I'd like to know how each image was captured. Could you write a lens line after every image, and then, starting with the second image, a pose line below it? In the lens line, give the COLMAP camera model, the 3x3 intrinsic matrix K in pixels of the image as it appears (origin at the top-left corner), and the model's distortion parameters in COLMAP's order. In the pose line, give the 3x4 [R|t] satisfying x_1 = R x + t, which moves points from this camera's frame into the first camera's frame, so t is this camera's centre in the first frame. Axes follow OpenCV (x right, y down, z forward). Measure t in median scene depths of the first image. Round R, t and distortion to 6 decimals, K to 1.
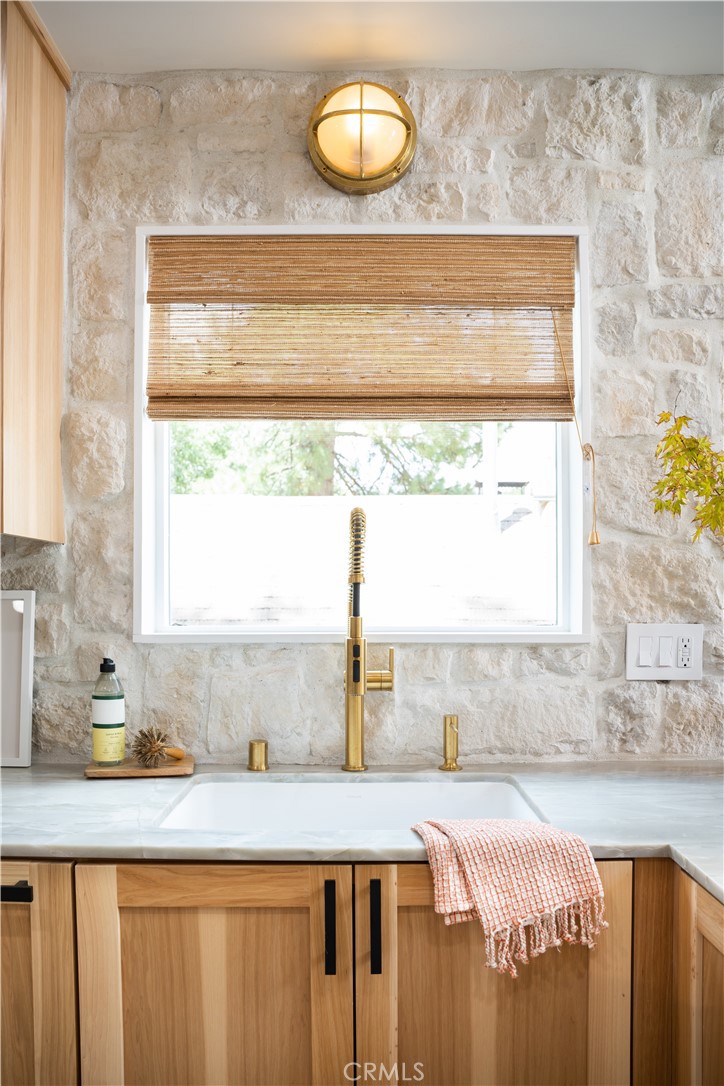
lens RADIAL K [[858.6, 0, 361.6], [0, 858.6, 605.8], [0, 0, 1]] dist [-0.106238, 0.082512]
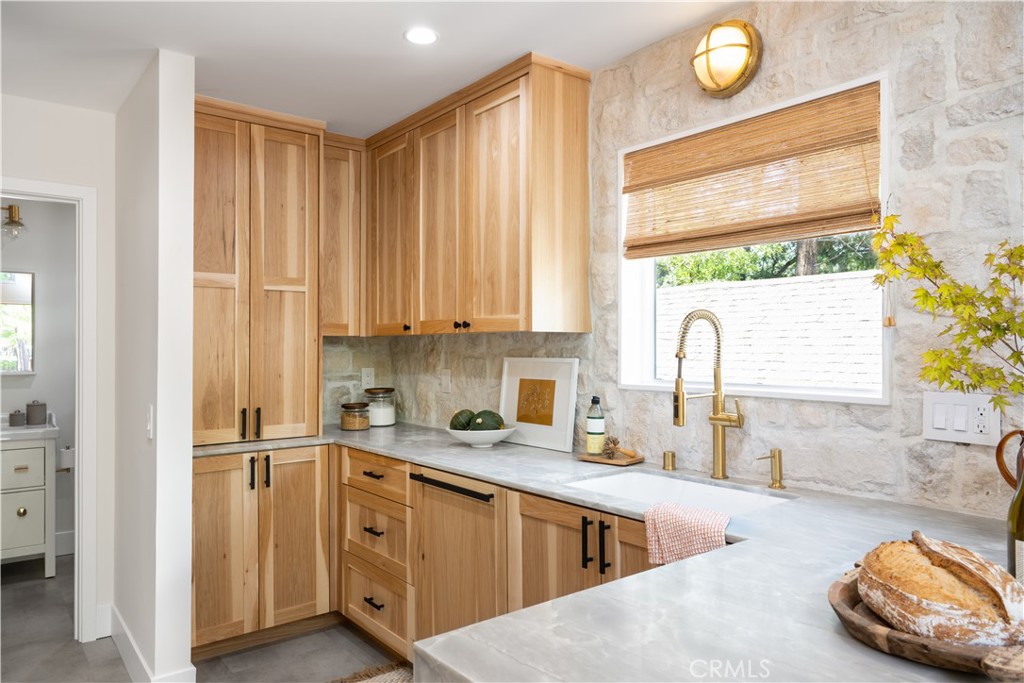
lens RADIAL K [[701.6, 0, 512.0], [0, 701.6, 341.5], [0, 0, 1]] dist [0.000636, -0.000128]
pose [[0.620082, -0.005988, -0.784514, 0.733219], [-0.010427, 0.999820, -0.015873, -0.028236], [0.784468, 0.018023, 0.619907, -0.072359]]
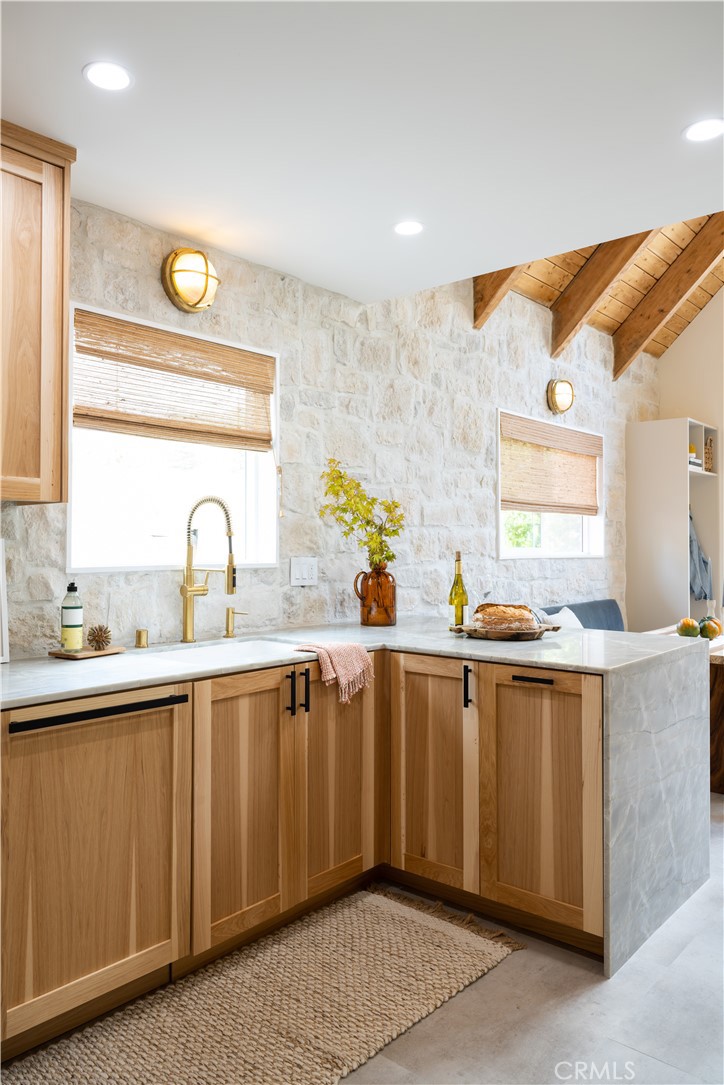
lens RADIAL K [[798.2, 0, 336.6], [0, 798.2, 527.4], [0, 0, 1]] dist [0.003277, 0.001416]
pose [[0.659798, 0.017854, 0.751231, -1.022941], [0.007677, 0.999505, -0.030498, 0.008800], [-0.751404, 0.025890, 0.659335, -0.309665]]
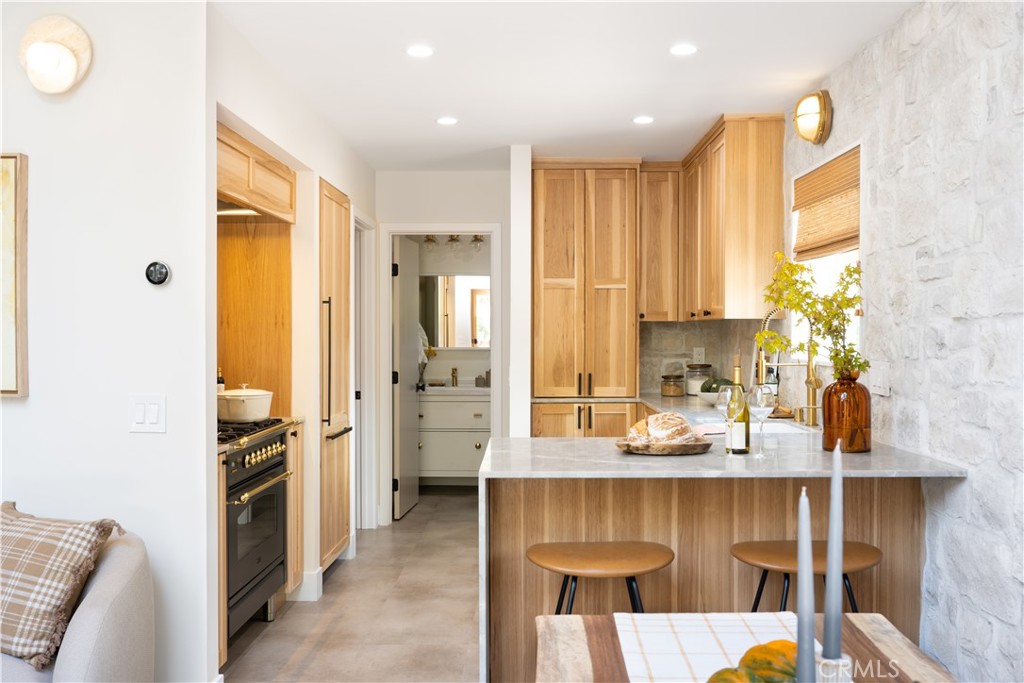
lens RADIAL K [[975.3, 0, 512.0], [0, 975.3, 341.5], [0, 0, 1]] dist [-0.046802, 0.239093]
pose [[-0.011397, 0.012224, -0.999860, 2.343937], [-0.013836, 0.999828, 0.012381, -0.033382], [0.999839, 0.013975, -0.011226, 0.281637]]
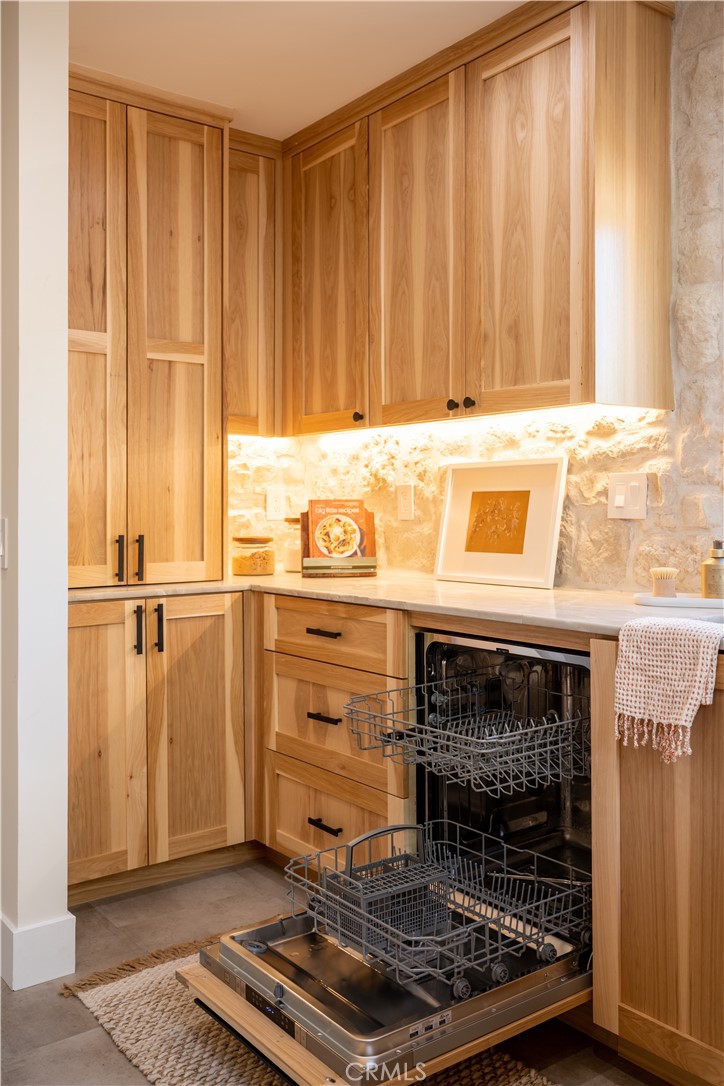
lens RADIAL K [[964.6, 0, 339.8], [0, 964.6, 518.3], [0, 0, 1]] dist [-0.004068, -0.003687]
pose [[0.598446, 0.008452, -0.801119, 0.449541], [-0.012202, 0.999925, 0.001435, 0.080812], [0.801070, 0.008916, 0.598504, -0.173245]]
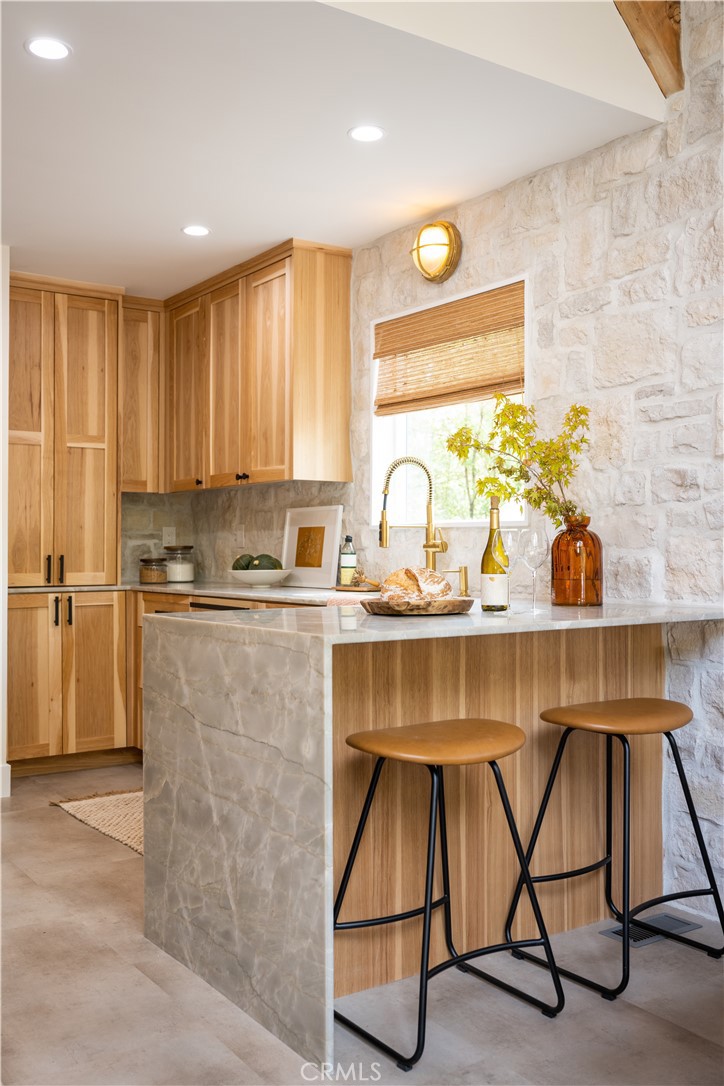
lens RADIAL K [[1064.9, 0, 362.0], [0, 1064.9, 543.0], [0, 0, 1]] dist [-0.001914, -0.004468]
pose [[0.565073, -0.002997, -0.825036, 1.795270], [-0.012686, 0.999844, -0.012321, 0.106709], [0.824944, 0.017429, 0.564946, -0.436089]]
